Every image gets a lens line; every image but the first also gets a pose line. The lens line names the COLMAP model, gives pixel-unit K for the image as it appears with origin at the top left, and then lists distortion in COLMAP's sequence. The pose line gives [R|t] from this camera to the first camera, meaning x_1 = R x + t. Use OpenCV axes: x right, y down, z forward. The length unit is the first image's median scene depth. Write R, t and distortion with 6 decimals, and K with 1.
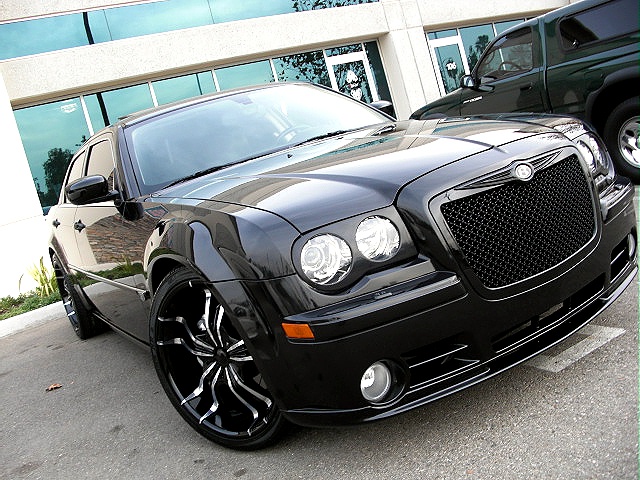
lens RADIAL K [[669.7, 0, 333.3], [0, 669.7, 220.2], [0, 0, 1]] dist [-0.131242, 0.016603]
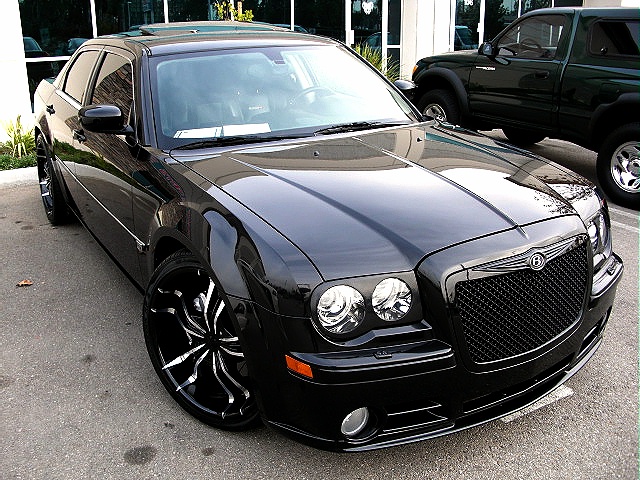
lens RADIAL K [[669.8, 0, 333.5], [0, 669.8, 237.8], [0, 0, 1]] dist [-0.120739, 0.010127]
pose [[0.965792, 0.241816, 0.093651, -0.115550], [-0.255467, 0.949241, 0.183516, -0.187102], [-0.044520, -0.201163, 0.978546, -0.012485]]
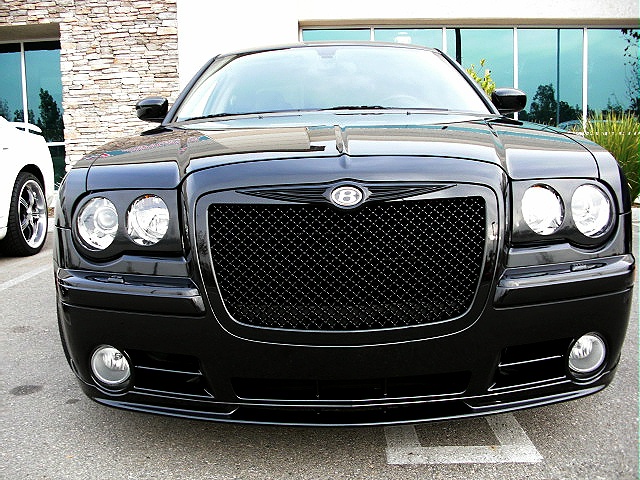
lens RADIAL K [[668.6, 0, 317.1], [0, 668.6, 224.9], [0, 0, 1]] dist [-0.177130, 0.164115]
pose [[0.814199, 0.307273, -0.492609, 0.544977], [-0.261380, 0.951617, 0.161571, -0.132272], [0.518422, -0.002793, 0.855120, 0.290045]]
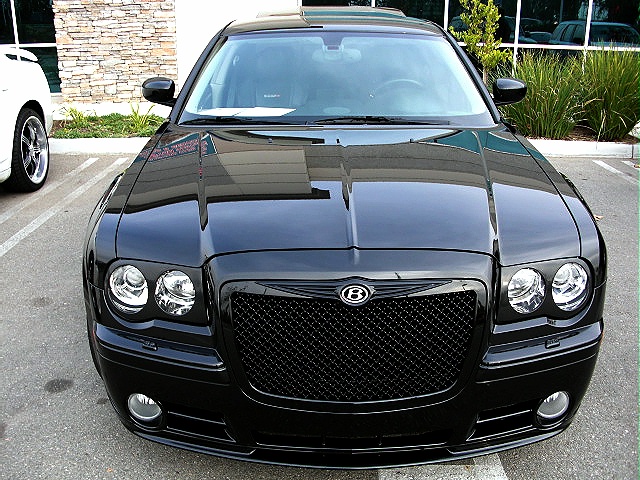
lens RADIAL K [[672.3, 0, 320.0], [0, 672.3, 240.0], [0, 0, 1]] dist [-0.191370, 0.178533]
pose [[0.813060, 0.419043, -0.404148, 0.484459], [-0.288627, 0.893017, 0.345275, -0.356578], [0.505596, -0.164081, 0.847024, 0.223317]]
